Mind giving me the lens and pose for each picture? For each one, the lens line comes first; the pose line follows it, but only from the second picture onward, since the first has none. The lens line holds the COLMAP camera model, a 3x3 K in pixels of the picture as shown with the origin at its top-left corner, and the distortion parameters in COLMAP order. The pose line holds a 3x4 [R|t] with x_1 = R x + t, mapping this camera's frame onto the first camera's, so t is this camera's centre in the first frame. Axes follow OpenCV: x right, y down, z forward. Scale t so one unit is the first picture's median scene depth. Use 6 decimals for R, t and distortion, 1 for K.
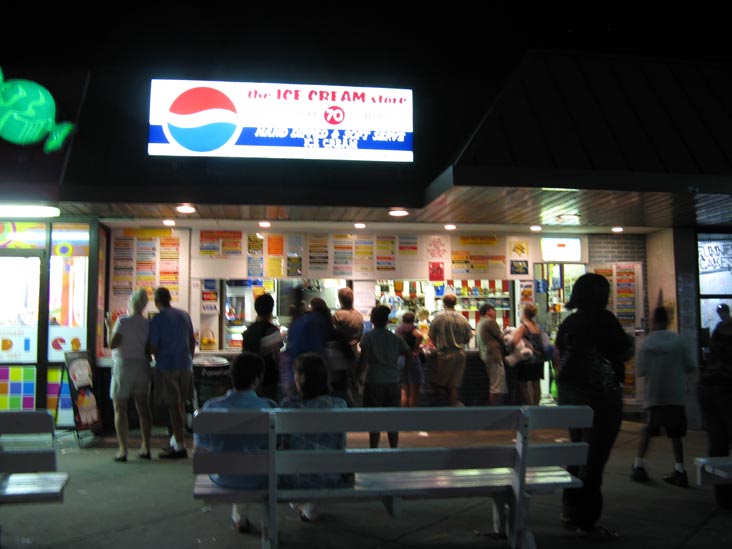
lens RADIAL K [[753.5, 0, 398.5], [0, 753.5, 244.9], [0, 0, 1]] dist [-0.127152, 0.000000]
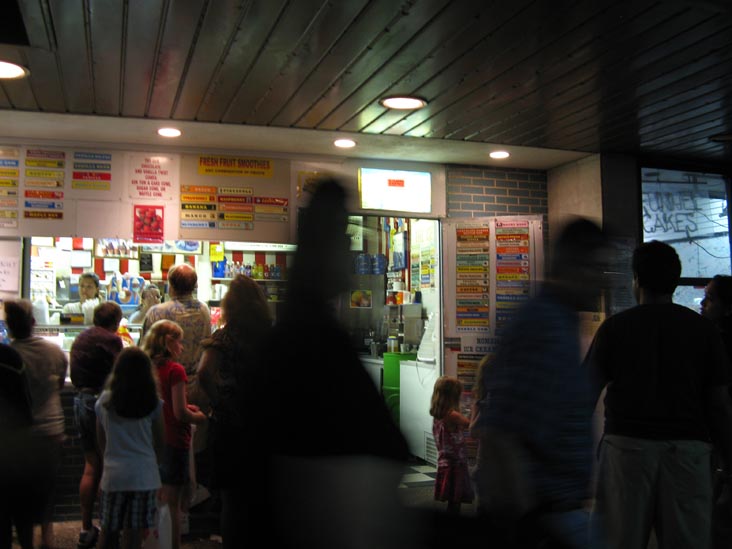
lens RADIAL K [[753.5, 0, 384.3], [0, 753.5, 240.8], [0, 0, 1]] dist [-0.127152, 0.000000]
pose [[0.986324, 0.017750, 0.163857, 0.124121], [-0.019516, 0.999767, 0.009176, 0.038635], [-0.163657, -0.012248, 0.986441, 0.478578]]
